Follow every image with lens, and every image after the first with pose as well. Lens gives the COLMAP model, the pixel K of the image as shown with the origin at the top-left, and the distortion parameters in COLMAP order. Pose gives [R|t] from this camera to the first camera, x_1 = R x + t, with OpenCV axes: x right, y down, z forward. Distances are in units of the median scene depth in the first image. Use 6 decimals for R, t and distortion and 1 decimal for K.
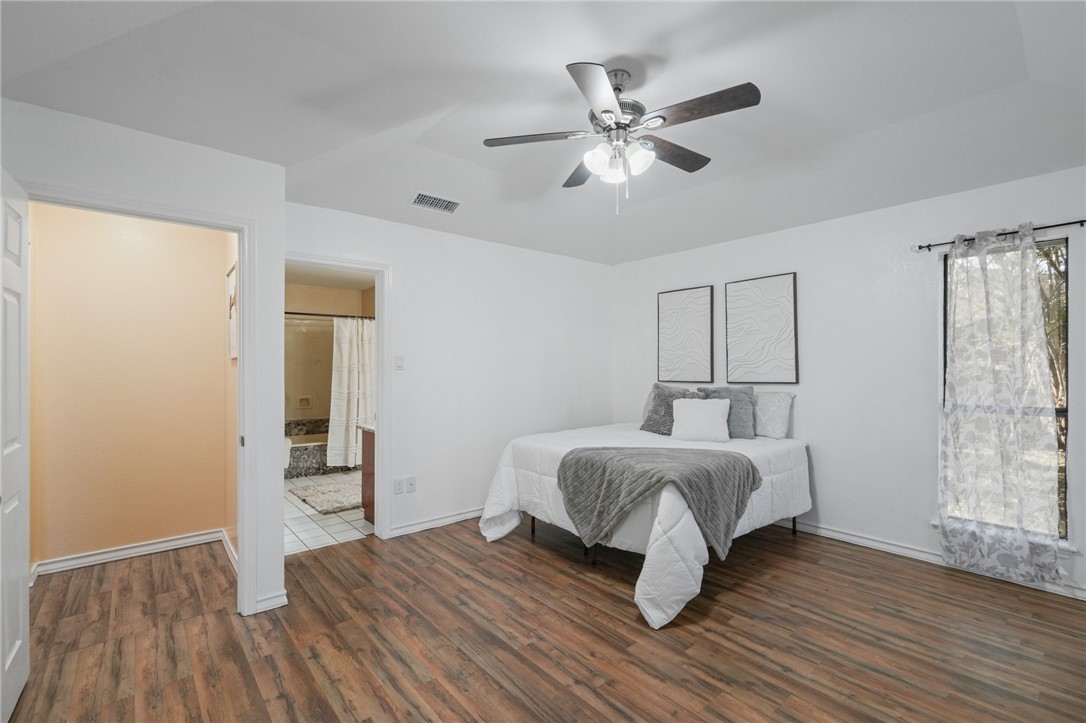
lens RADIAL K [[483.9, 0, 544.6], [0, 483.9, 364.2], [0, 0, 1]] dist [0.004060, 0.000425]
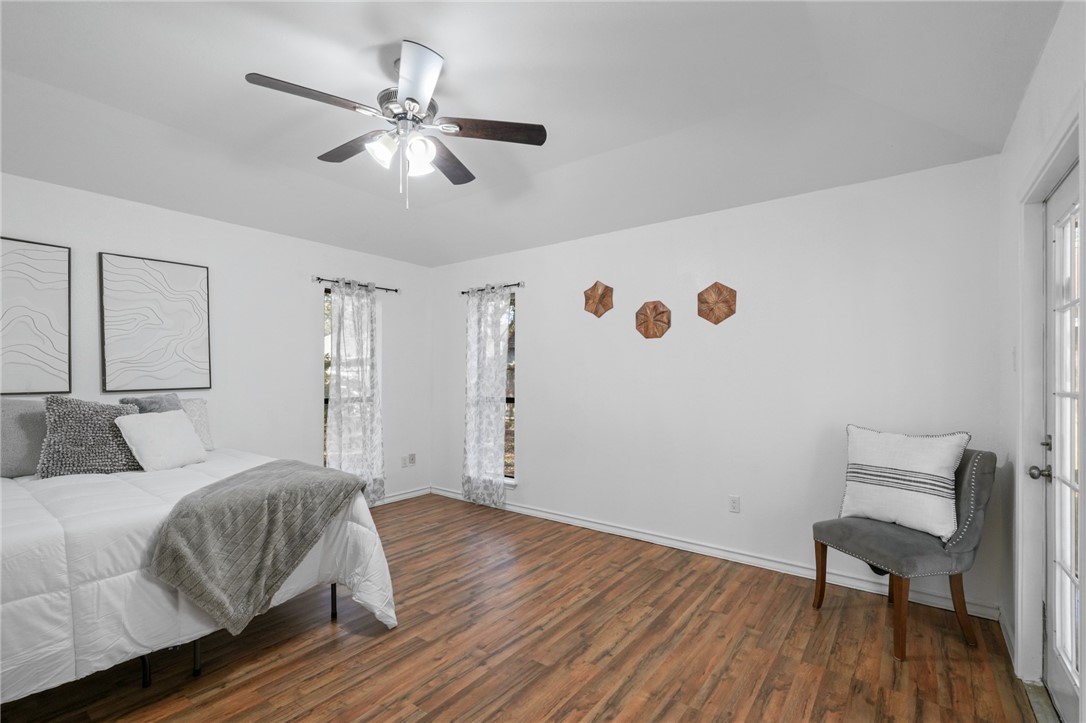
lens RADIAL K [[489.7, 0, 545.8], [0, 489.7, 378.7], [0, 0, 1]] dist [0.001794, 0.000377]
pose [[-0.220494, -0.005088, 0.975375, -0.876979], [-0.001125, 0.999987, 0.004962, 0.025795], [-0.975388, -0.000003, -0.220497, 0.965267]]
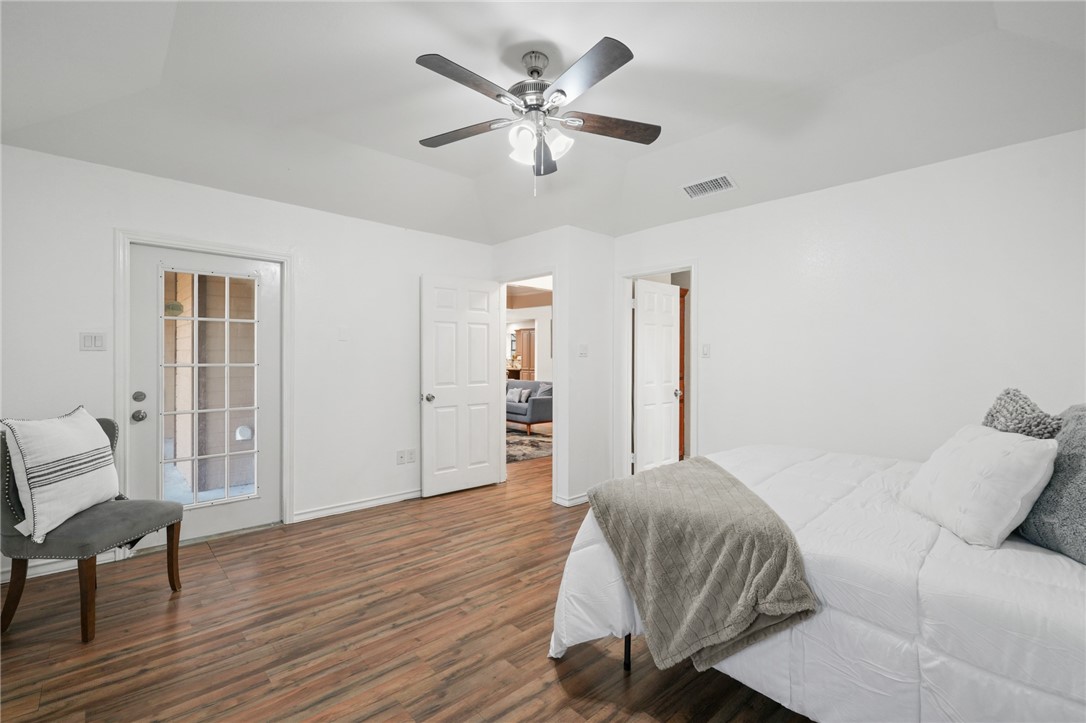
lens RADIAL K [[481.4, 0, 546.1], [0, 481.4, 361.0], [0, 0, 1]] dist [0.001658, 0.000409]
pose [[0.042689, 0.006416, -0.999068, 1.160363], [-0.008451, 0.999946, 0.006061, 0.023744], [0.999053, 0.008184, 0.042741, 1.004609]]
